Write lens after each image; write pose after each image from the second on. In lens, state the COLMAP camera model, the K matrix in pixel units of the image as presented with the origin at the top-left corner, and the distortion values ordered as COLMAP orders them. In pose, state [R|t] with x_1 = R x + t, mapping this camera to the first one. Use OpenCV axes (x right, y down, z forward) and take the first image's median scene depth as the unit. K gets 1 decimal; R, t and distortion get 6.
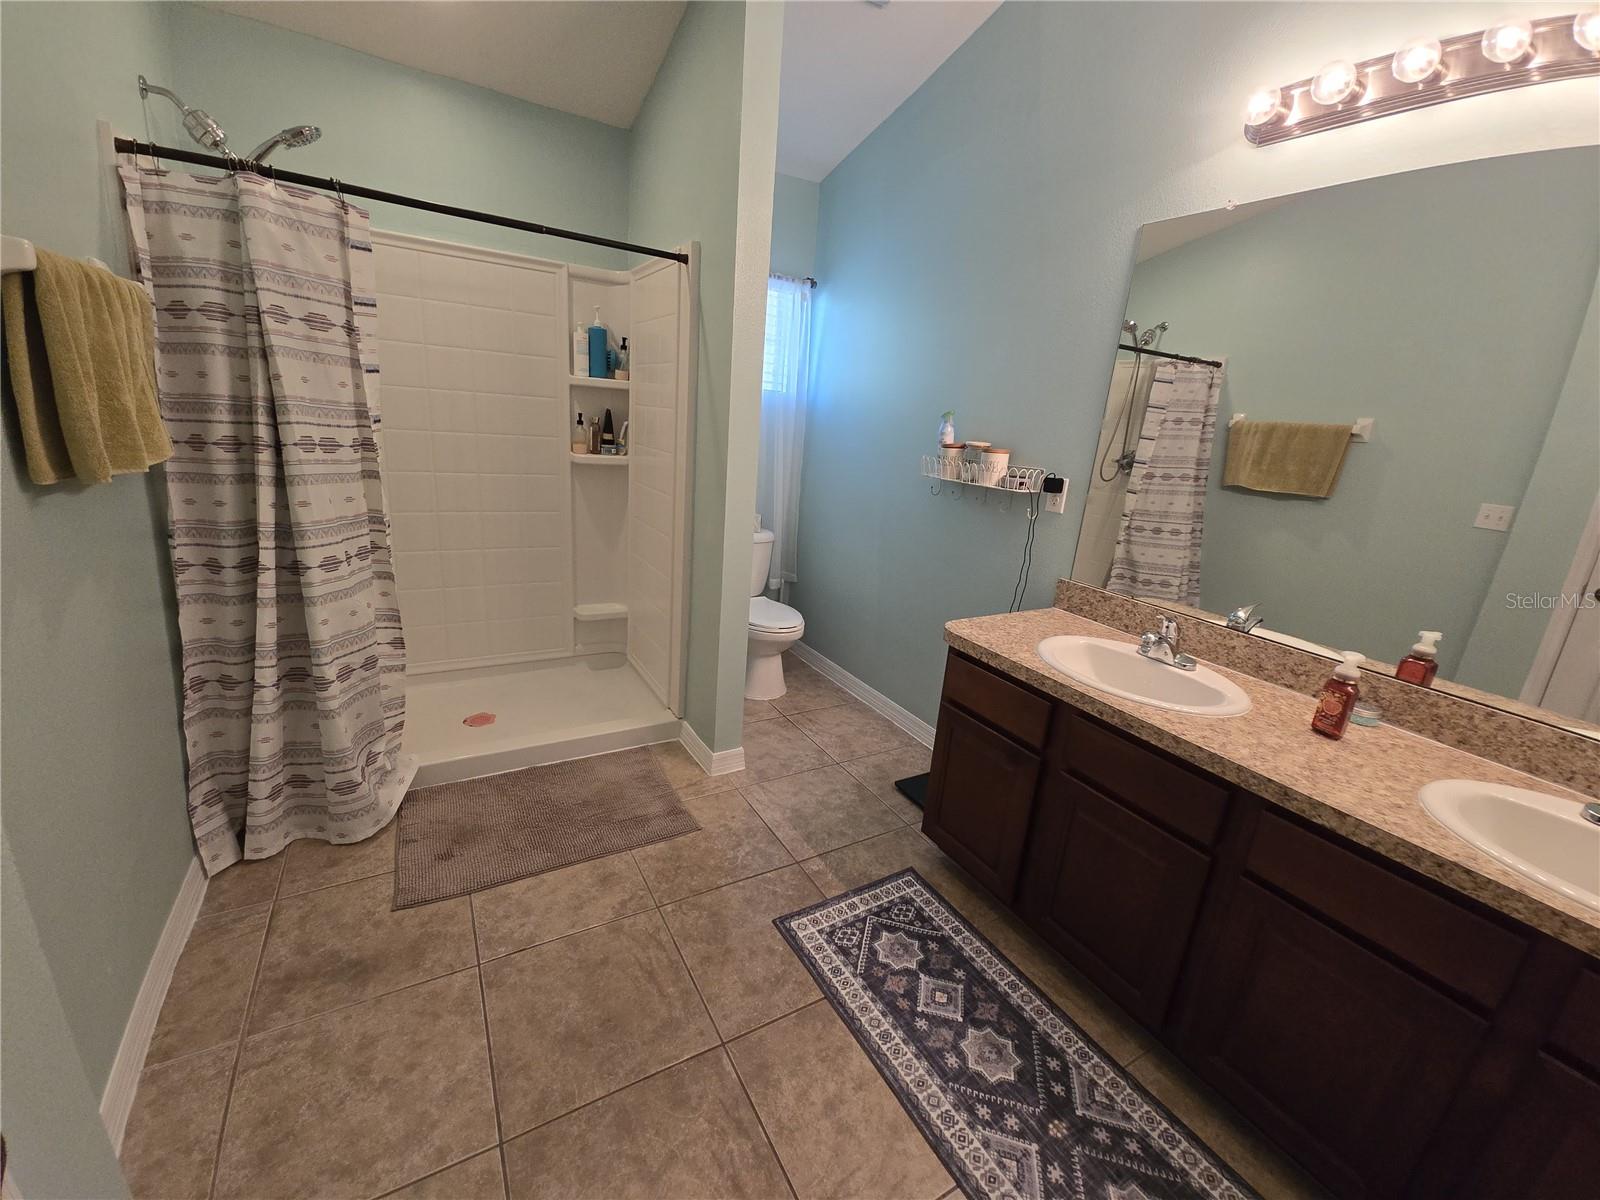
lens RADIAL K [[646.8, 0, 796.6], [0, 646.8, 594.1], [0, 0, 1]] dist [0.003460, -0.004952]
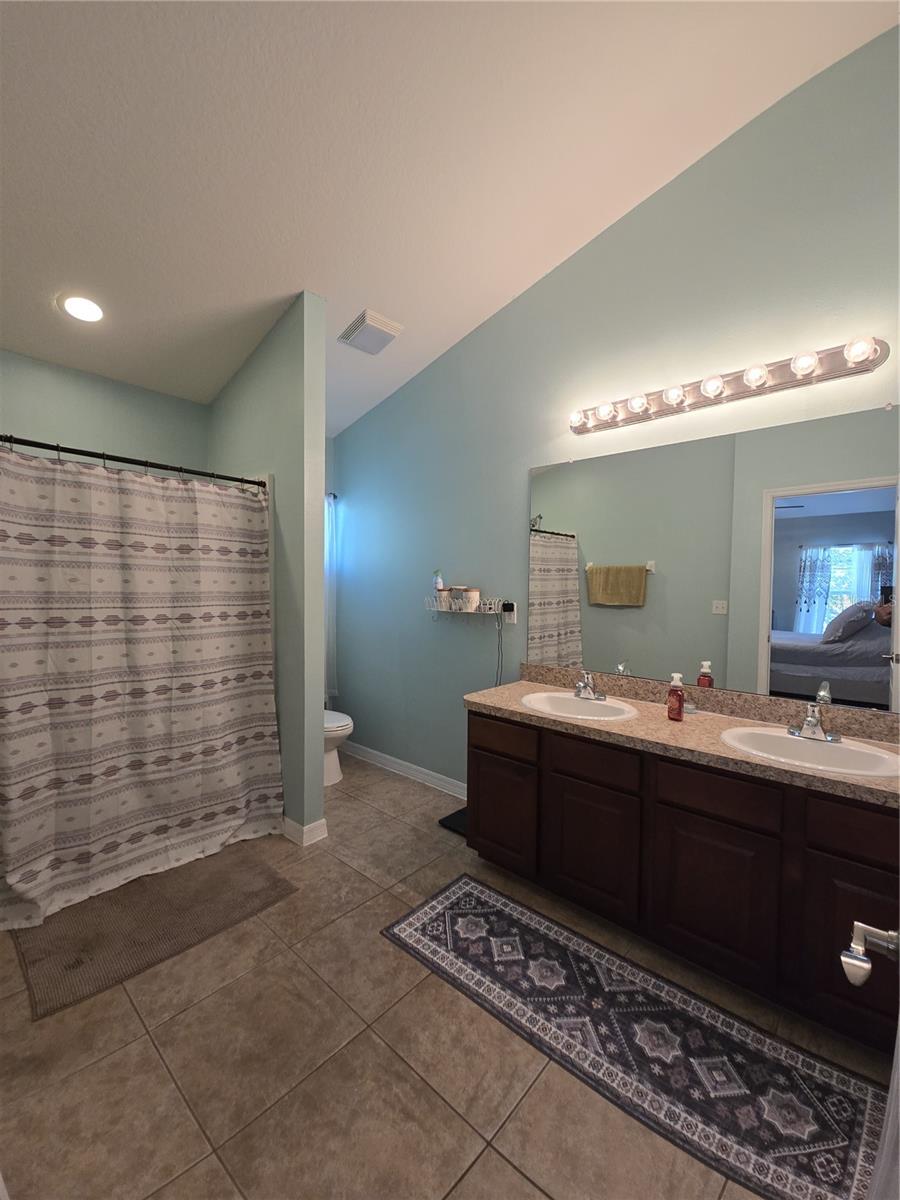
lens RADIAL K [[485.1, 0, 446.7], [0, 485.1, 590.5], [0, 0, 1]] dist [0.003460, -0.004952]
pose [[0.950584, -0.068976, 0.302709, -0.180440], [0.140398, 0.965122, -0.220970, 0.061096], [-0.276909, 0.252550, 0.927114, -0.184733]]
